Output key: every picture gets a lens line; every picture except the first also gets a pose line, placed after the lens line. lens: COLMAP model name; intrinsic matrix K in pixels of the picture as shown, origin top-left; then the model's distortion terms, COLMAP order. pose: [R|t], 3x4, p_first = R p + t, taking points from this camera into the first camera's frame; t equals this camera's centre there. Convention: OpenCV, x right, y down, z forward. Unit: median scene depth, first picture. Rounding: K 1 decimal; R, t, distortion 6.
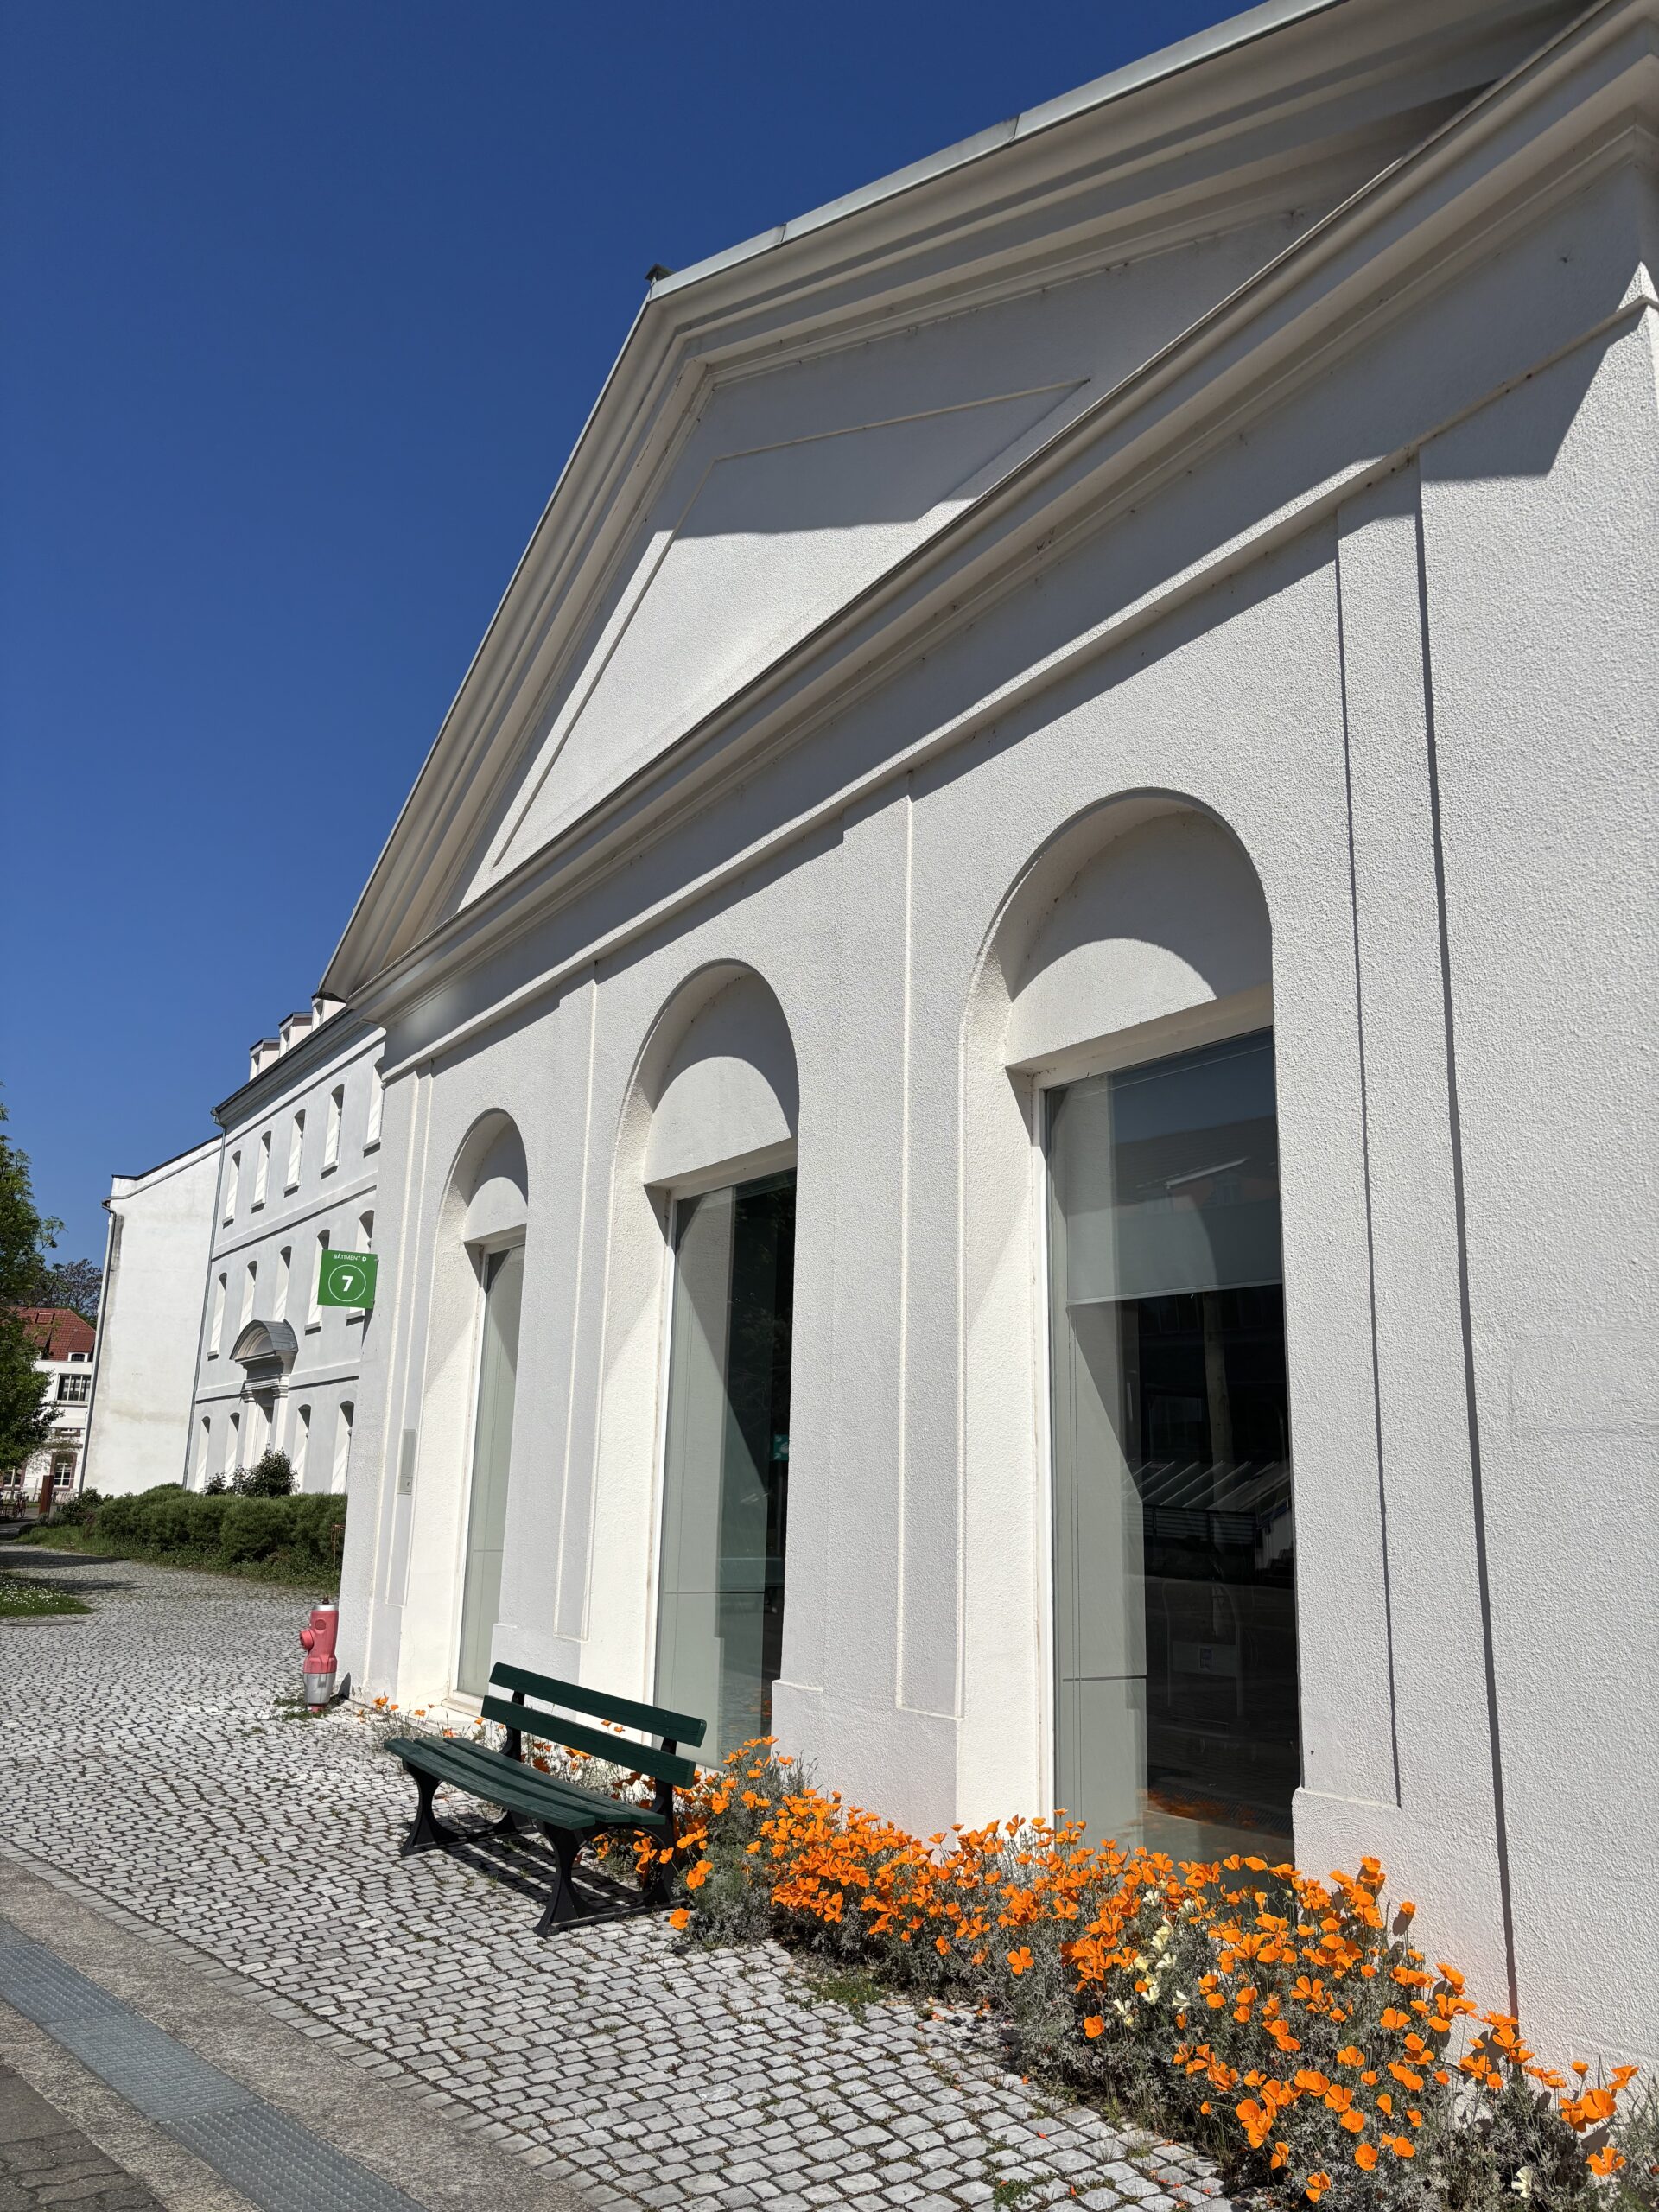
lens RADIAL K [[1684.6, 0, 813.3], [0, 1684.6, 1083.7], [0, 0, 1]] dist [0.112184, -0.123743]
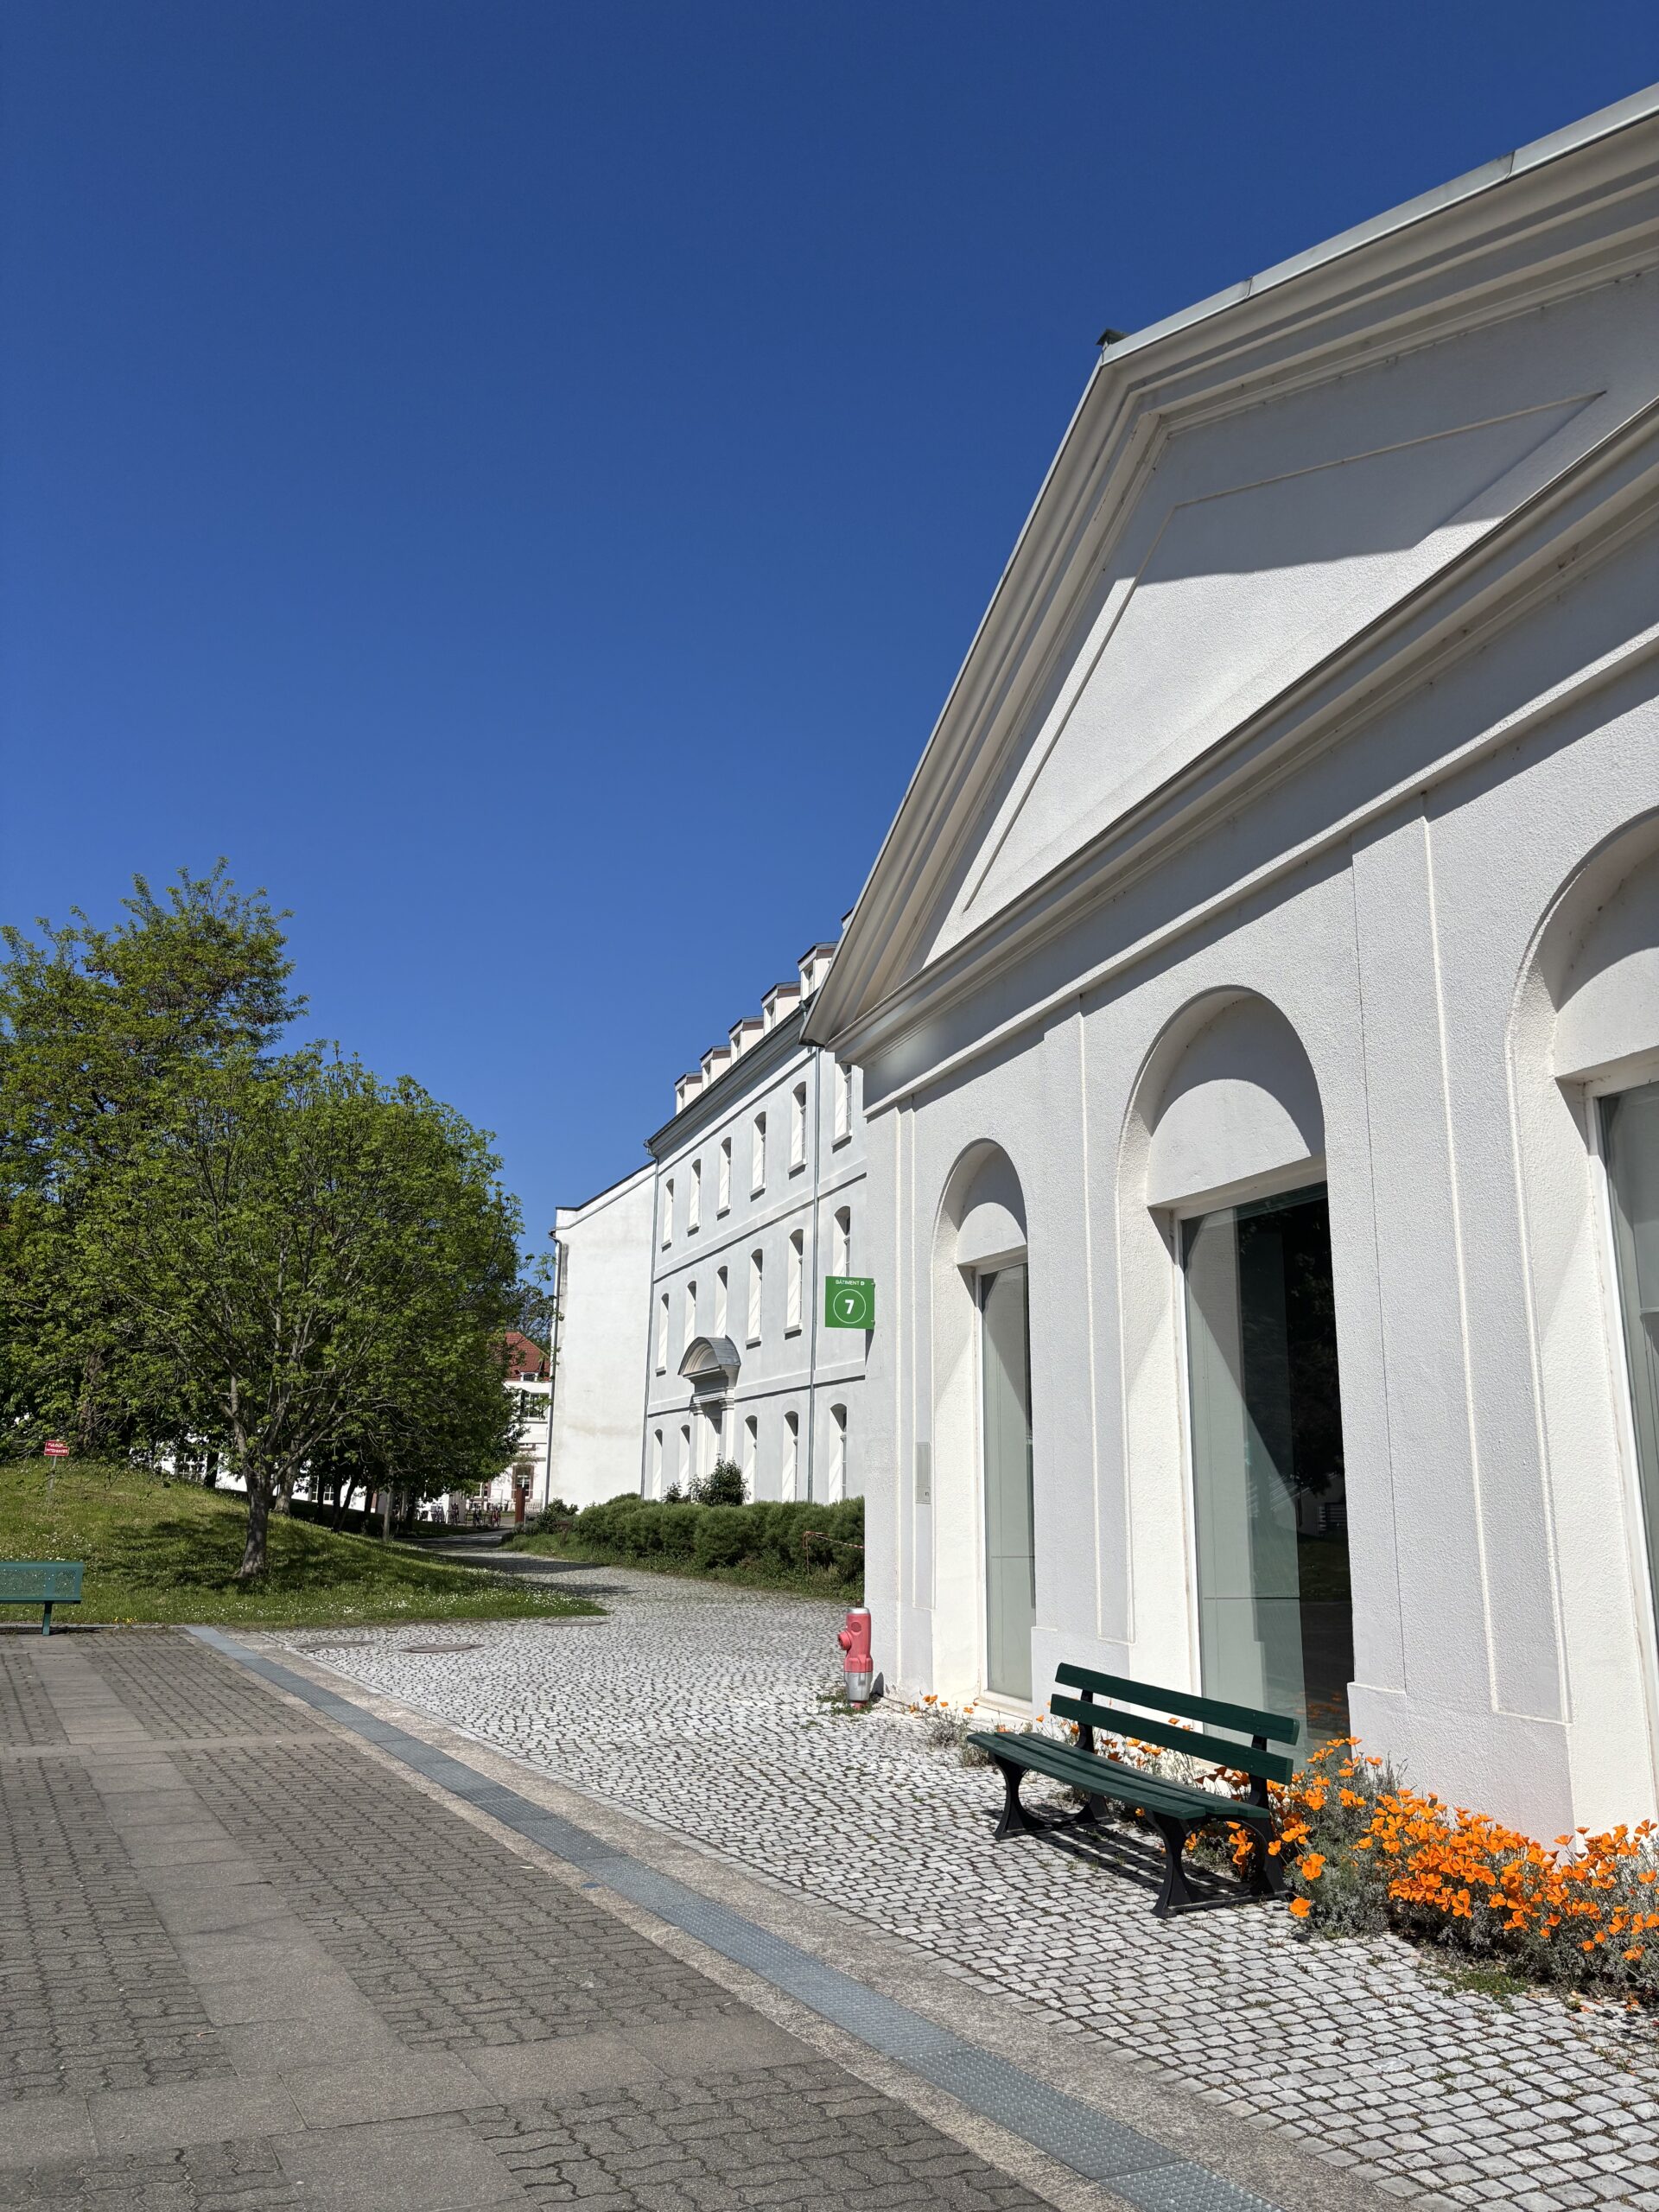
lens RADIAL K [[1684.6, 0, 813.3], [0, 1684.6, 1083.7], [0, 0, 1]] dist [0.112184, -0.123743]
pose [[0.972413, -0.068542, -0.222968, -0.081993], [0.067930, 0.997636, -0.010421, -0.024233], [0.223155, -0.005013, 0.974770, -0.081854]]
